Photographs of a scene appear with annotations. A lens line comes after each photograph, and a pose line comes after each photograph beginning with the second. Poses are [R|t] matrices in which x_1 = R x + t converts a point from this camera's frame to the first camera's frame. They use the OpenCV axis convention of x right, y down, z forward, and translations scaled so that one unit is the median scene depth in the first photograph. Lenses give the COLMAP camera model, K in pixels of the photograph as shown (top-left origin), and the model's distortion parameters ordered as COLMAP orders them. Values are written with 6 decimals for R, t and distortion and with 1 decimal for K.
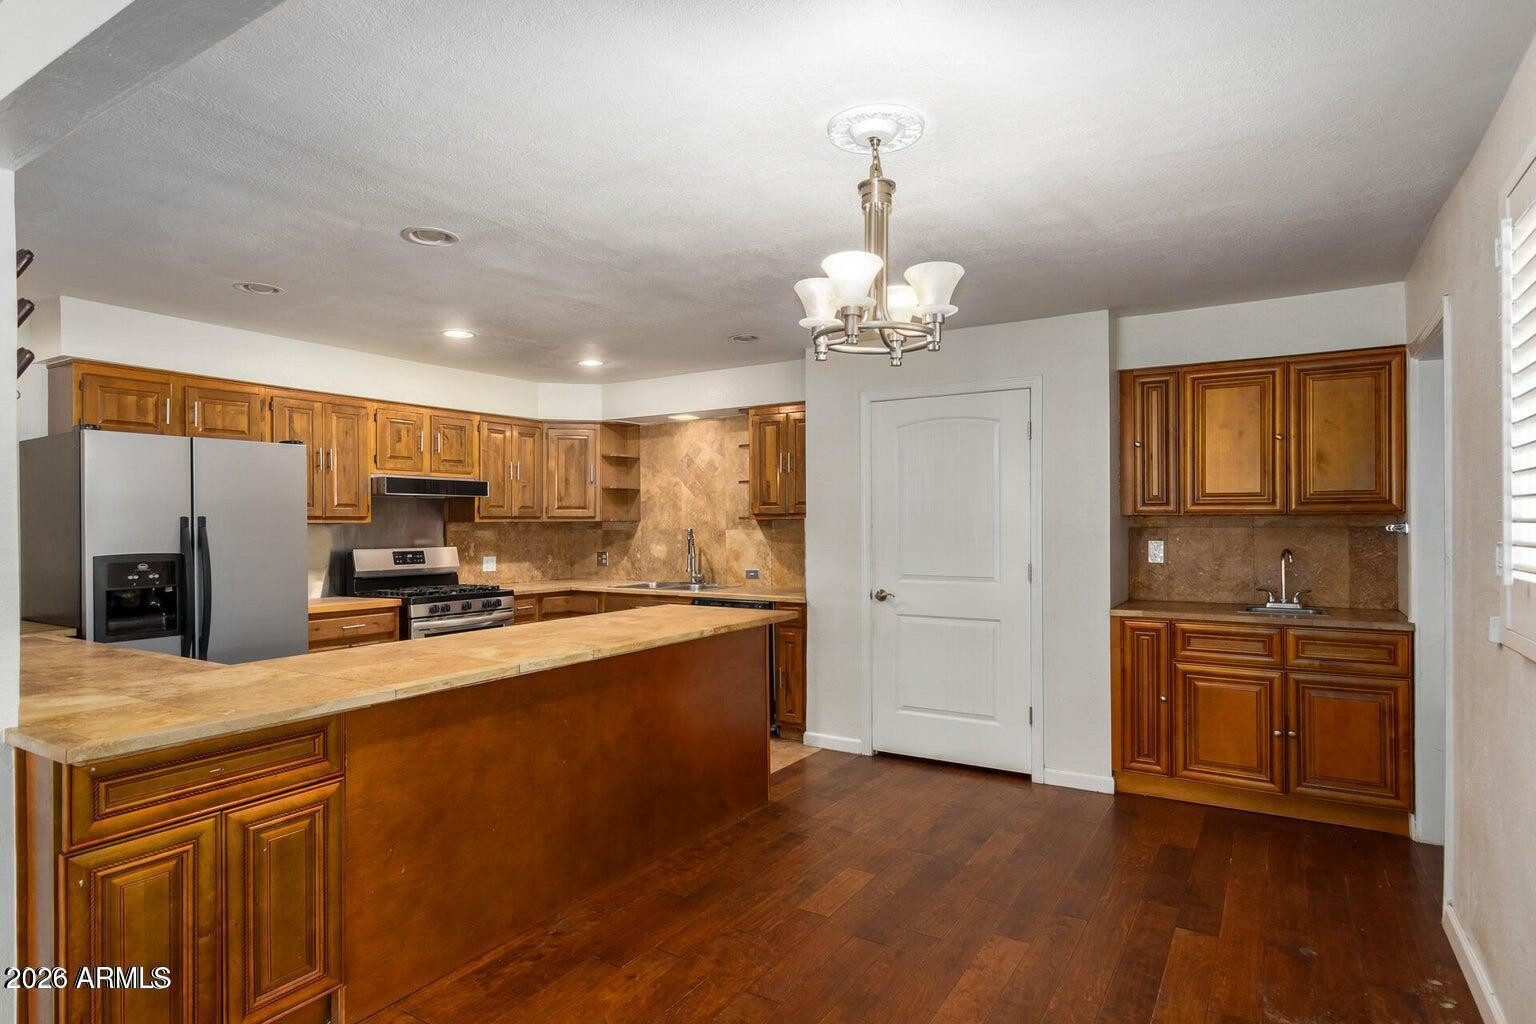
lens RADIAL K [[826.4, 0, 772.3], [0, 826.4, 520.3], [0, 0, 1]] dist [0.007178, -0.001100]
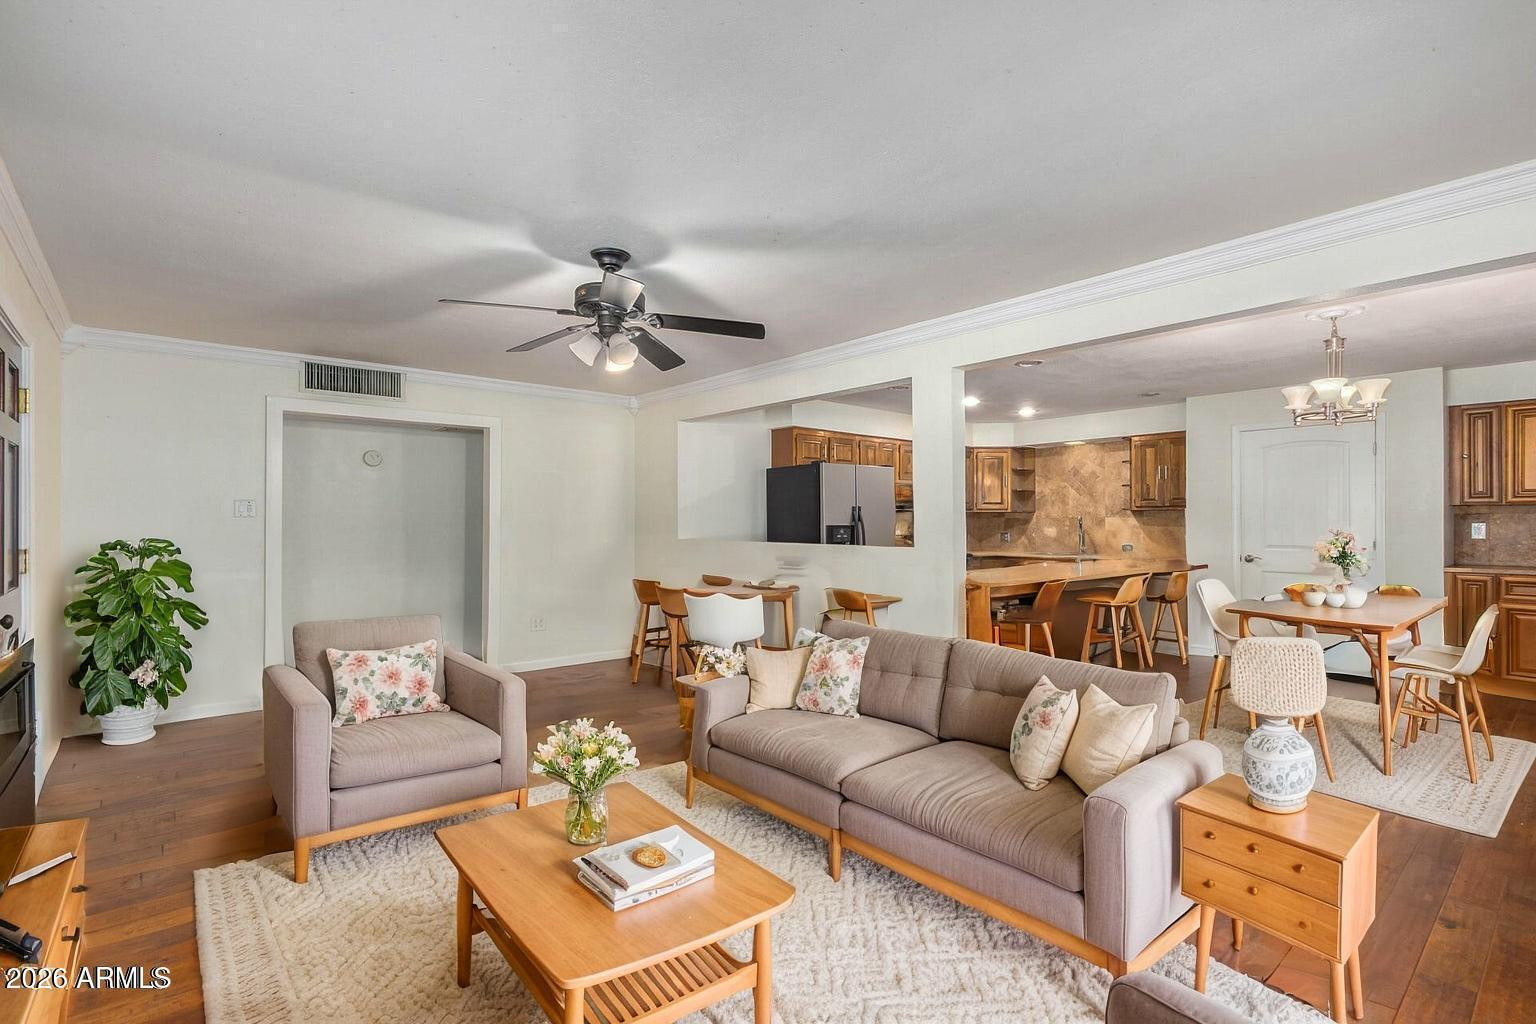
lens RADIAL K [[709.5, 0, 772.9], [0, 709.5, 516.8], [0, 0, 1]] dist [0.007837, -0.001132]
pose [[0.953407, 0.002499, -0.301678, -0.349403], [-0.003669, 0.999988, -0.003312, 0.024144], [0.301666, 0.004265, 0.953404, -0.581528]]
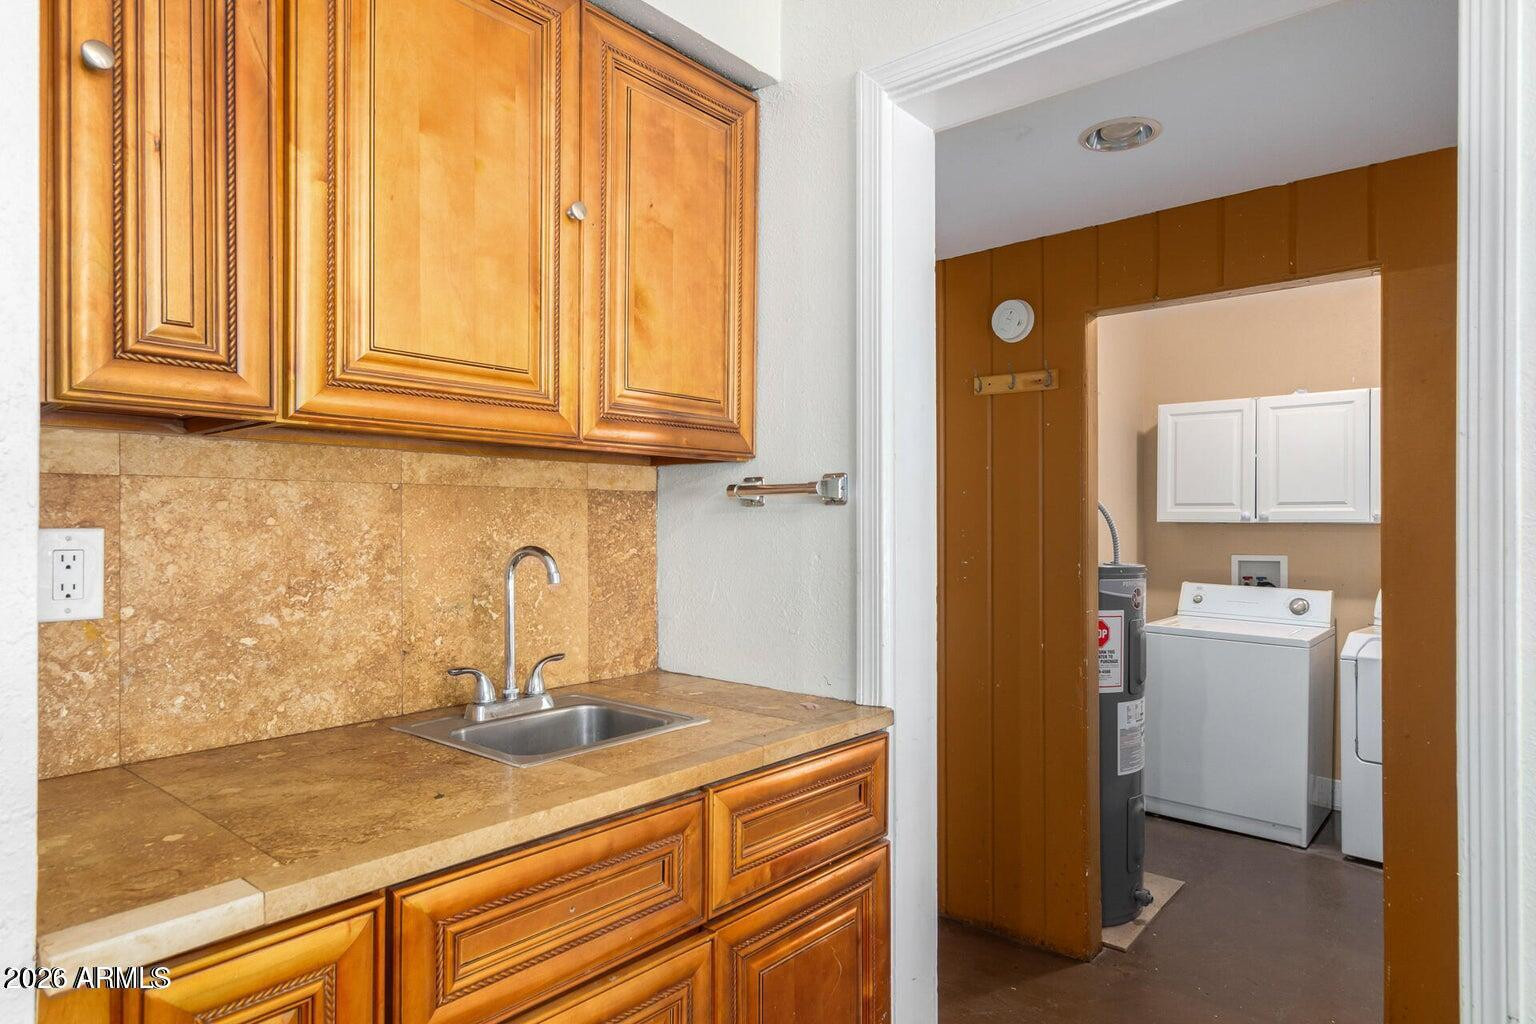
lens RADIAL K [[888.4, 0, 775.8], [0, 888.4, 523.5], [0, 0, 1]] dist [-0.000415, 0.000980]
pose [[0.142463, 0.001179, 0.989799, 0.252484], [-0.003334, 0.999994, -0.000711, 0.024039], [-0.989795, -0.003198, 0.142466, 0.817350]]
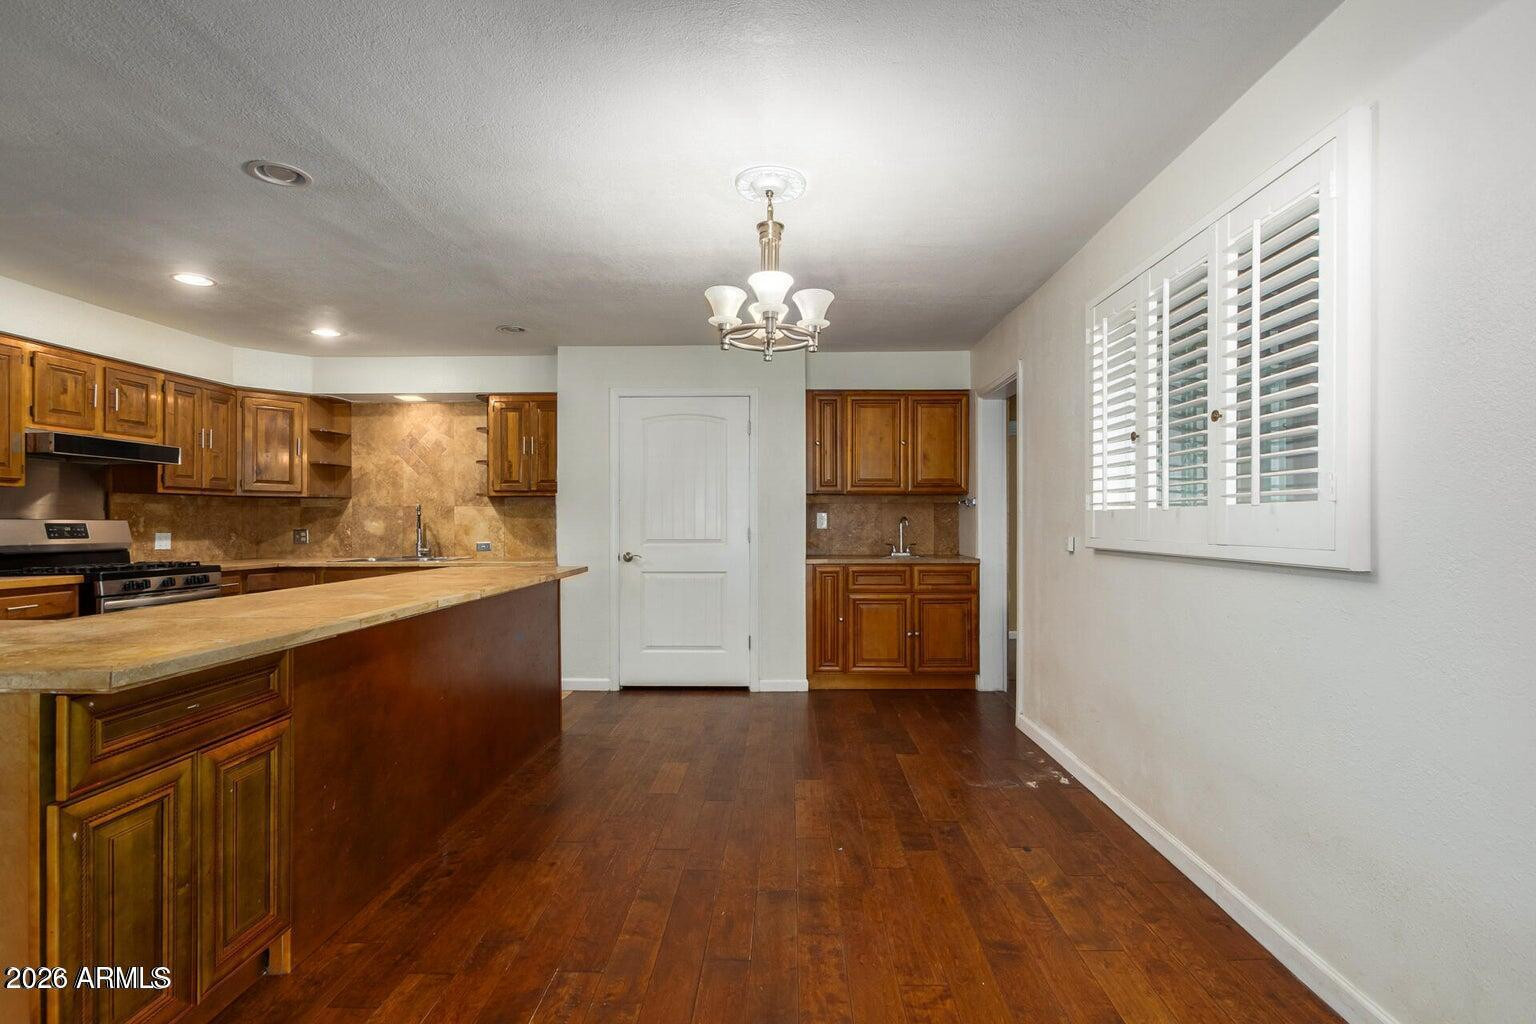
lens RADIAL K [[709.5, 0, 775.7], [0, 709.5, 517.6], [0, 0, 1]] dist [0.007837, -0.001132]
pose [[0.862130, 0.005874, 0.506654, -0.237455], [-0.003706, 0.999979, -0.005287, 0.042713], [-0.506674, 0.002681, 0.862133, -0.007406]]
